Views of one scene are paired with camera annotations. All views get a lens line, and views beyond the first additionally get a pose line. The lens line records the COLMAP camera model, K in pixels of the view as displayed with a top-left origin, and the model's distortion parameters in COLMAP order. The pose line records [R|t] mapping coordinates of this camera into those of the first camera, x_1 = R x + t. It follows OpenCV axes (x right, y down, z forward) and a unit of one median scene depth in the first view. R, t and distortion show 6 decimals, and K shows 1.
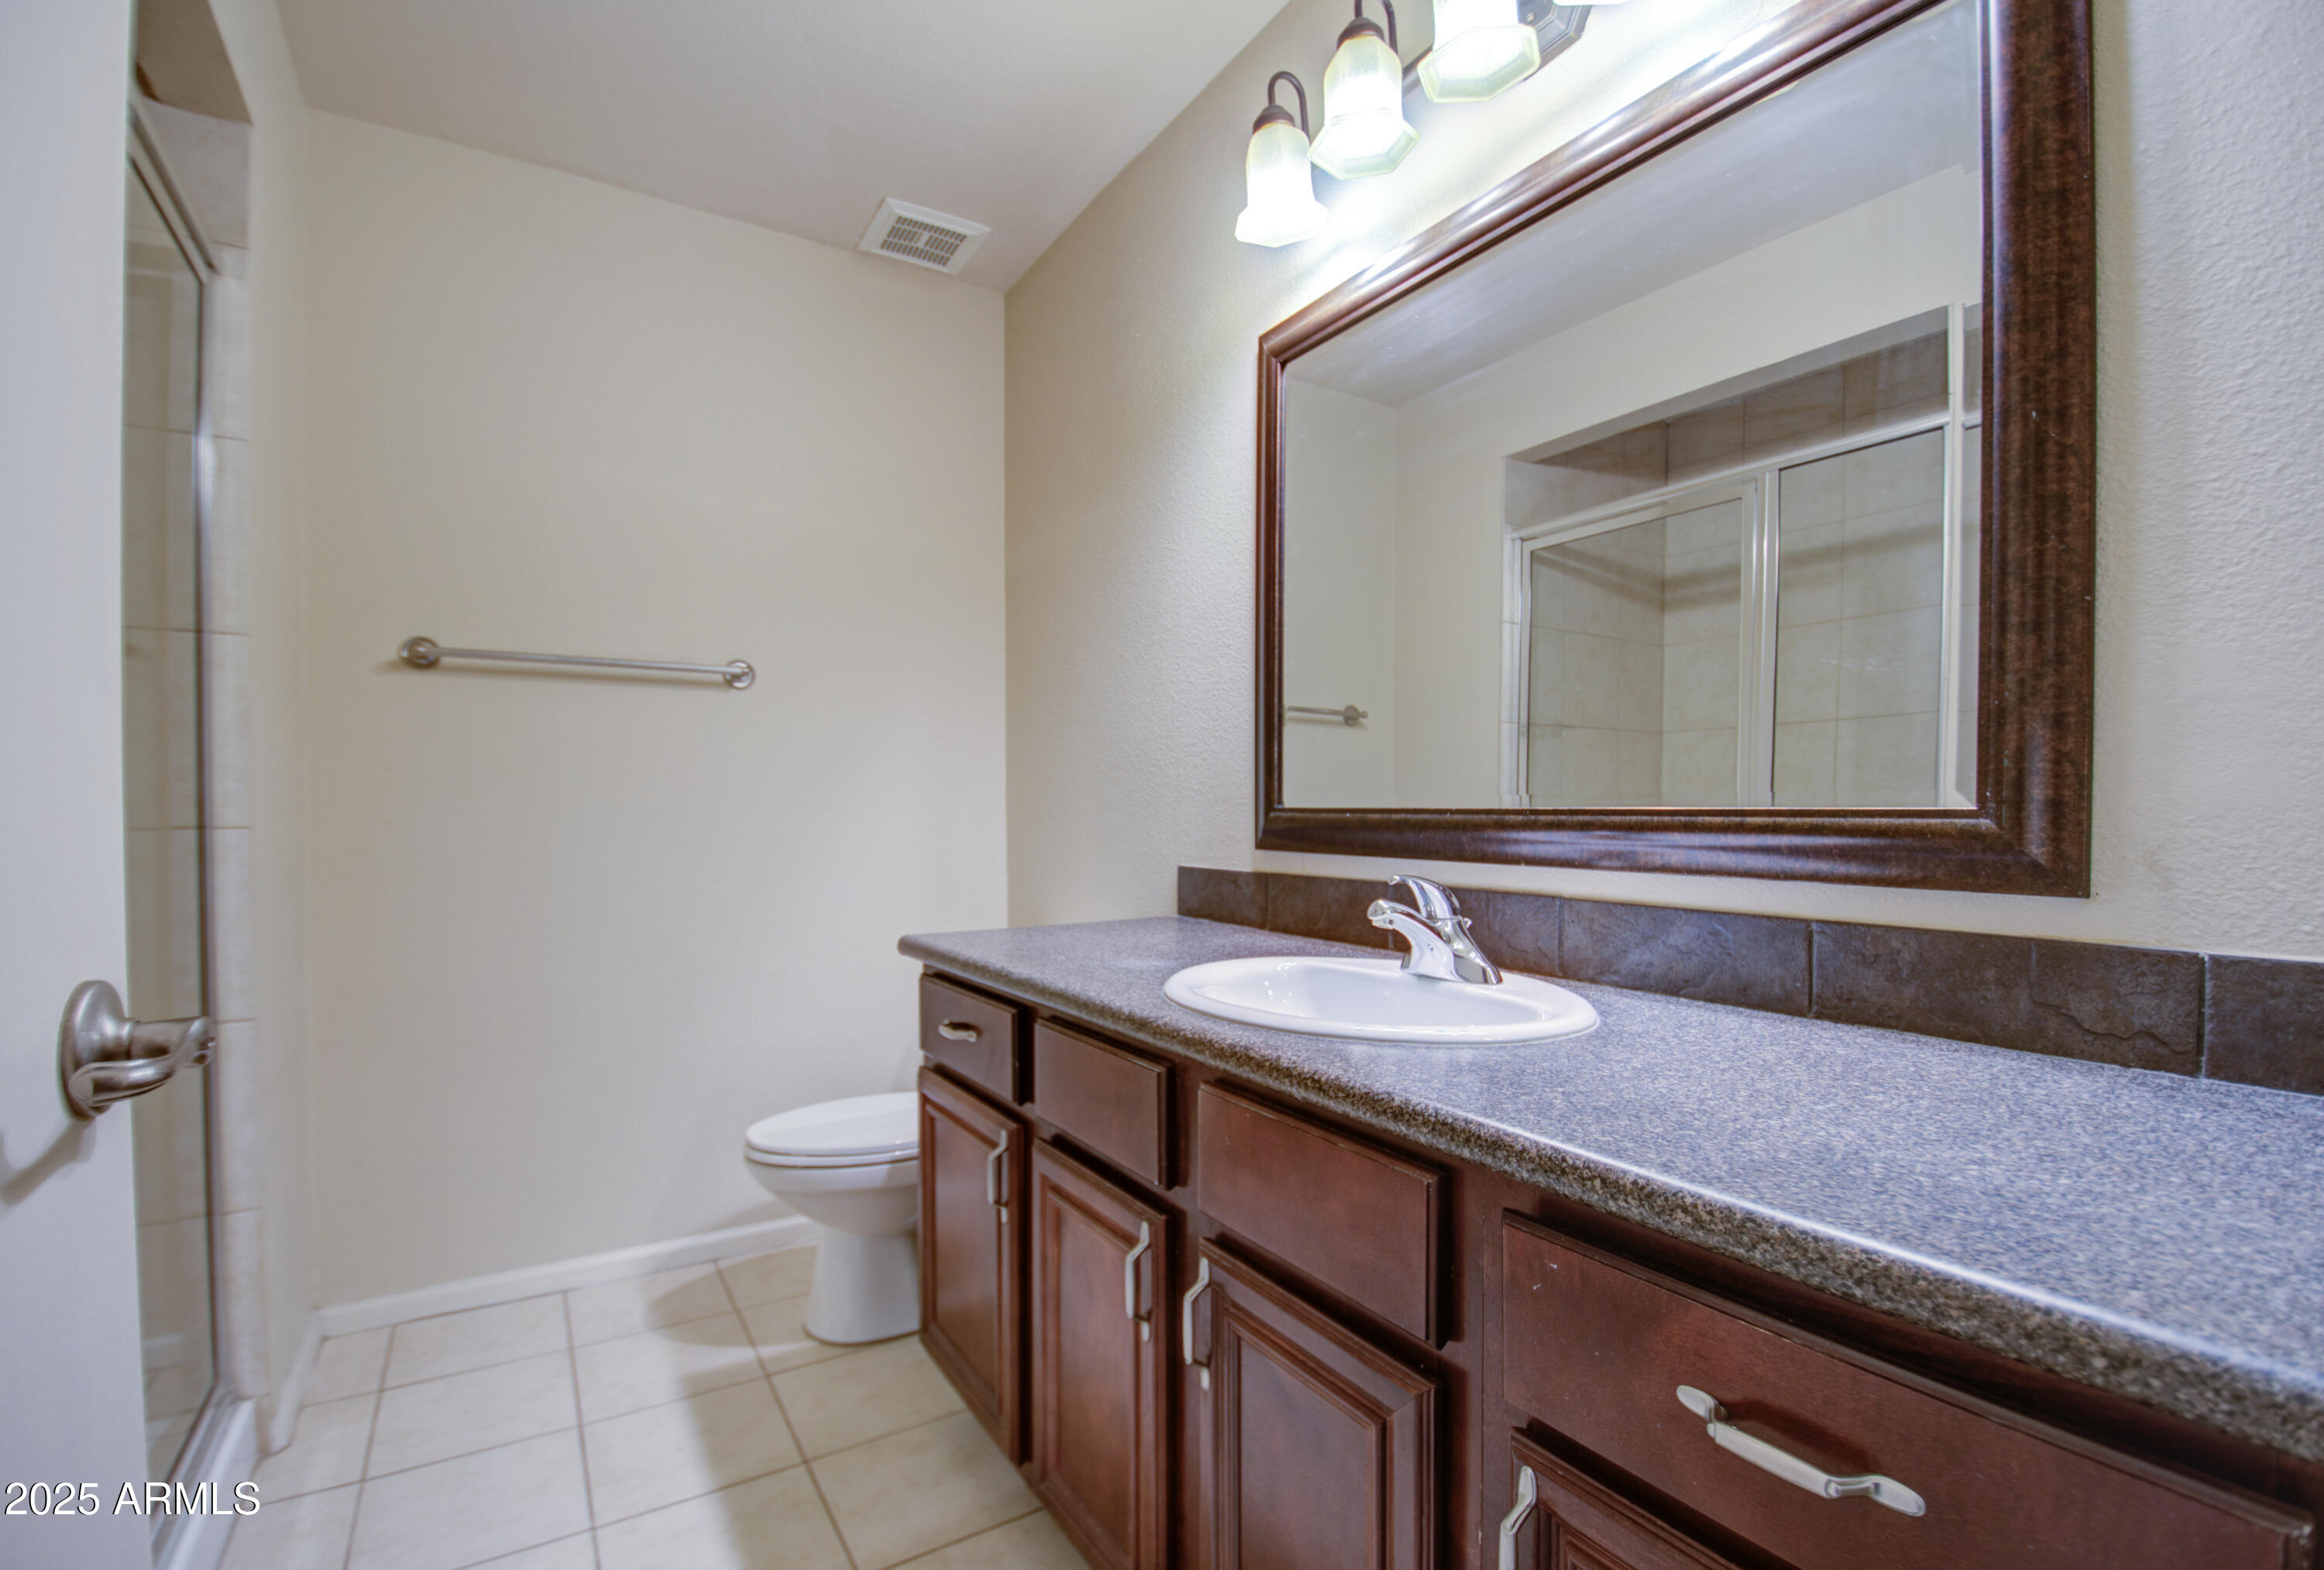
lens RADIAL K [[1030.1, 0, 1158.6], [0, 1030.1, 822.4], [0, 0, 1]] dist [0.026960, -0.028173]
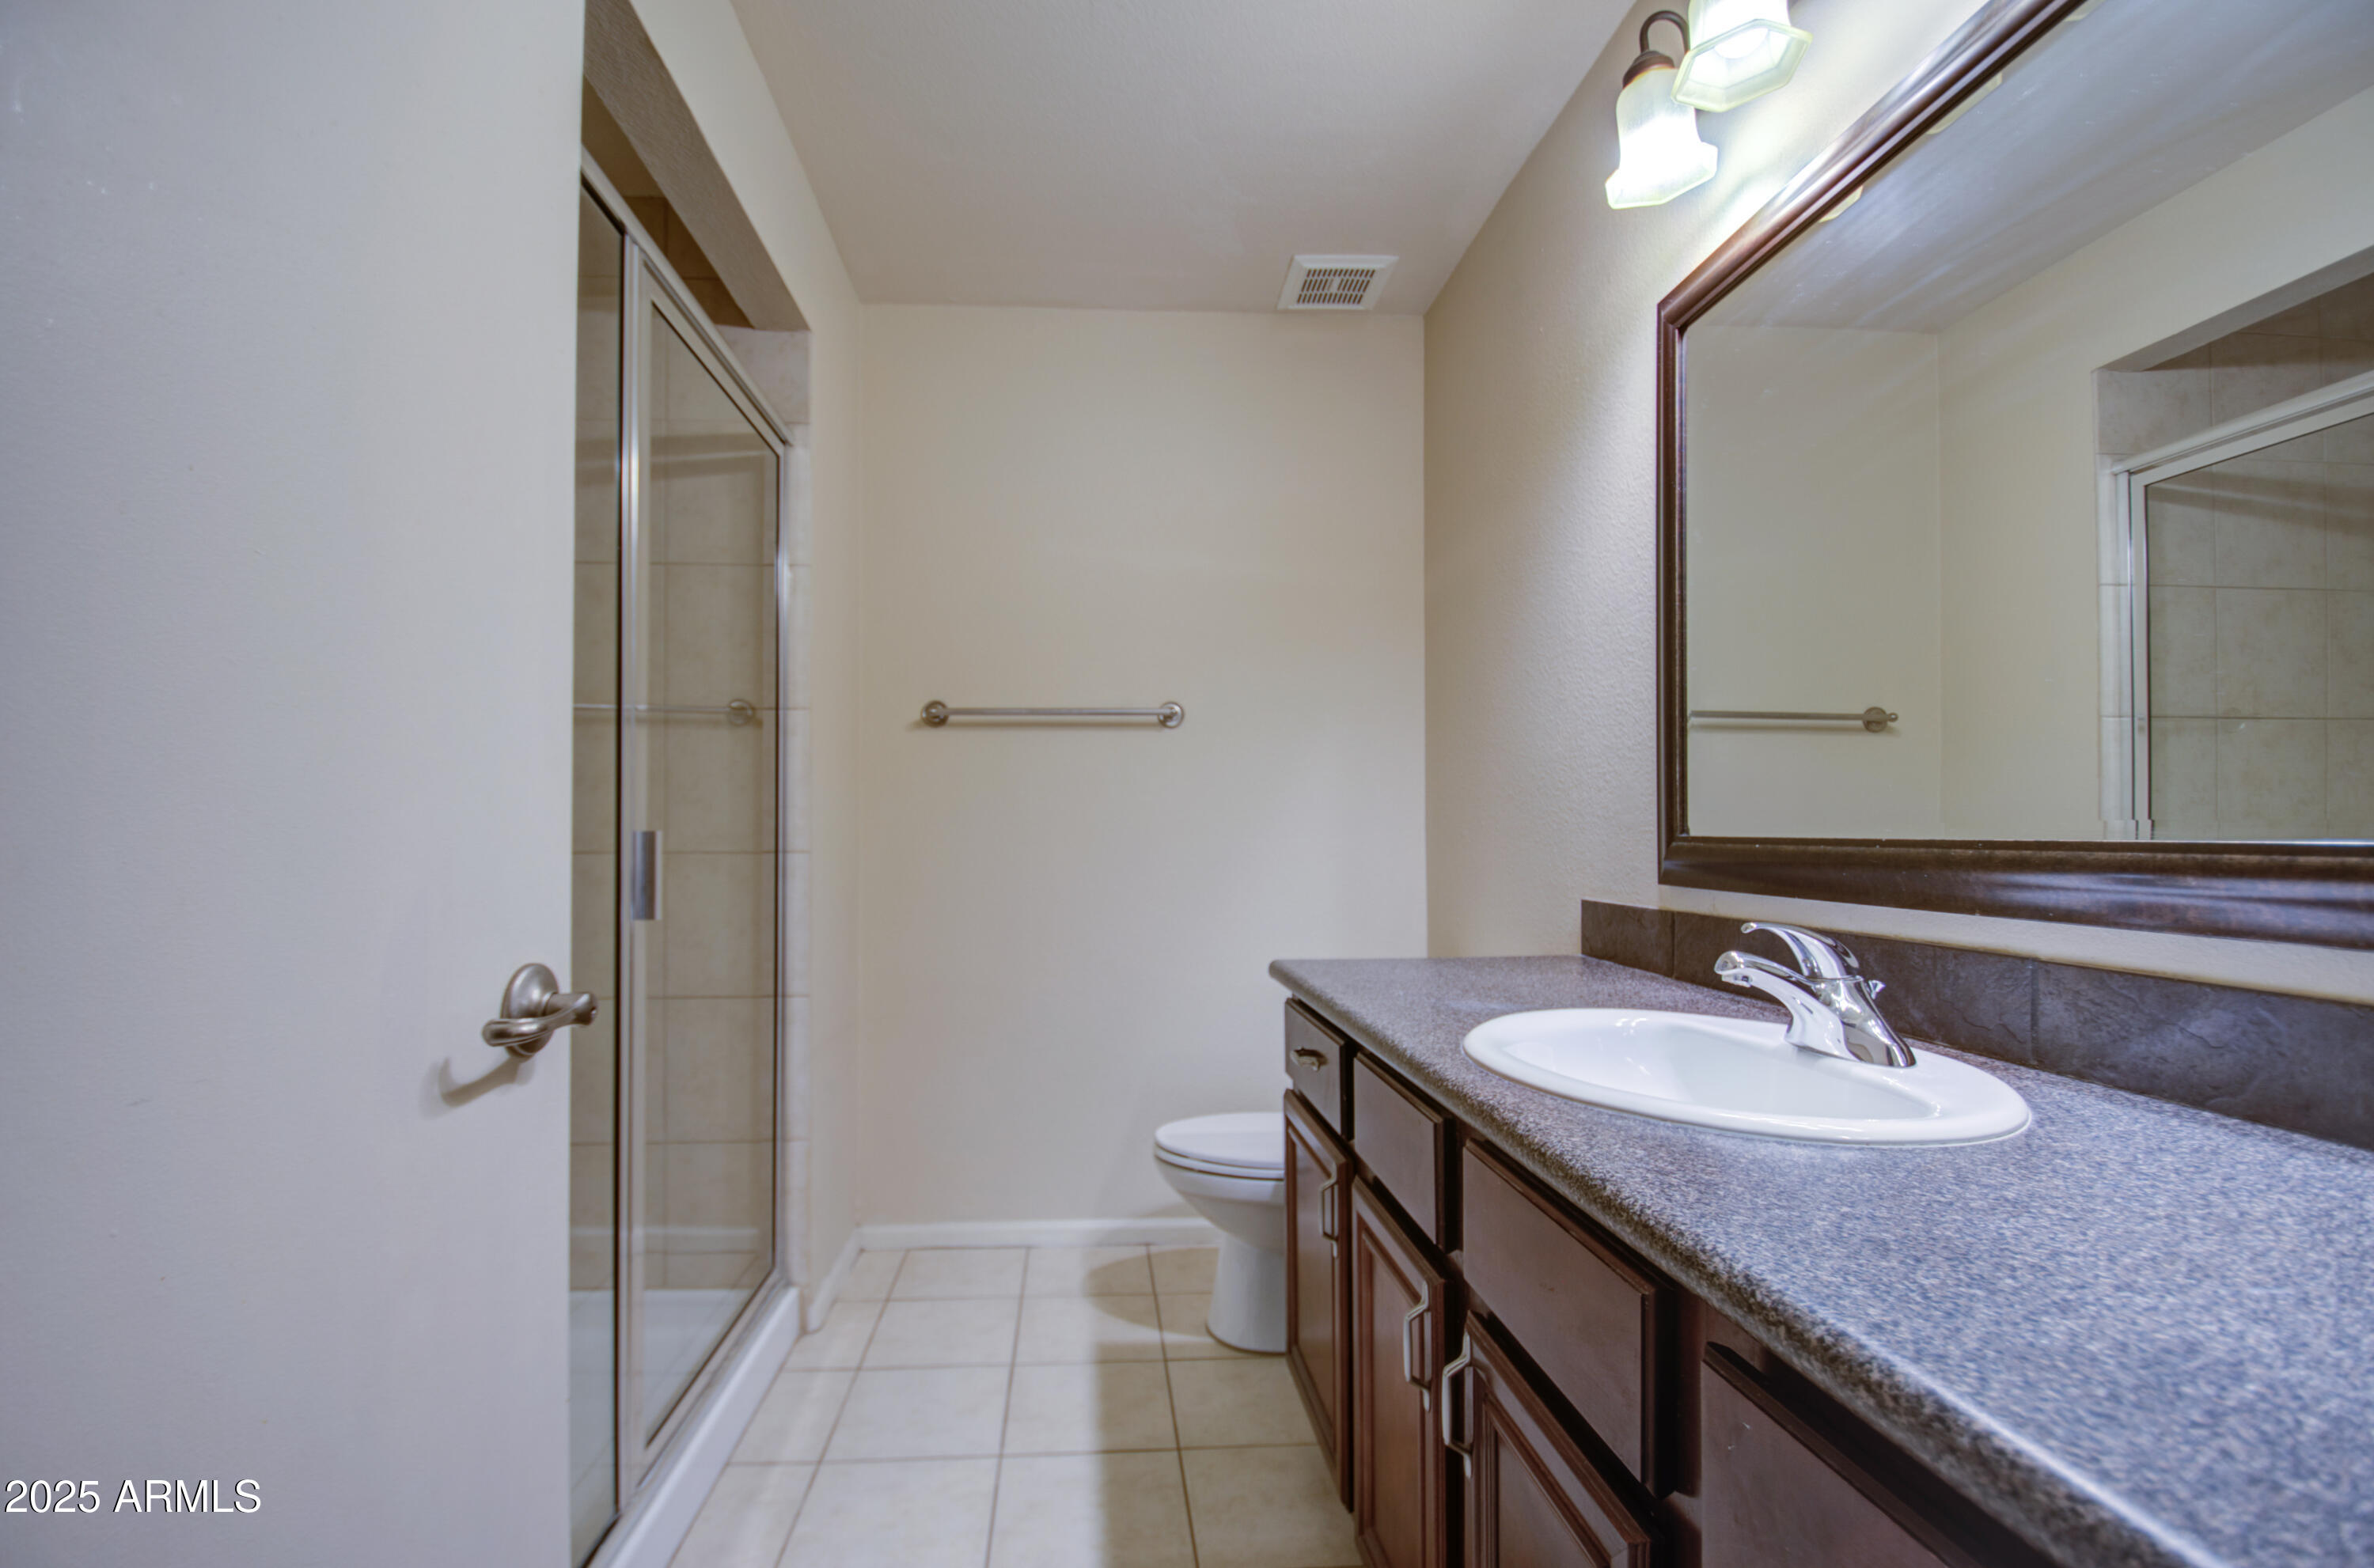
lens RADIAL K [[1041.0, 0, 1177.2], [0, 1041.0, 811.1], [0, 0, 1]] dist [0.022456, -0.024634]
pose [[0.878423, -0.011833, -0.477738, 0.210596], [-0.002533, 0.999564, -0.029416, -0.010794], [0.477877, 0.027050, 0.878010, 0.039116]]
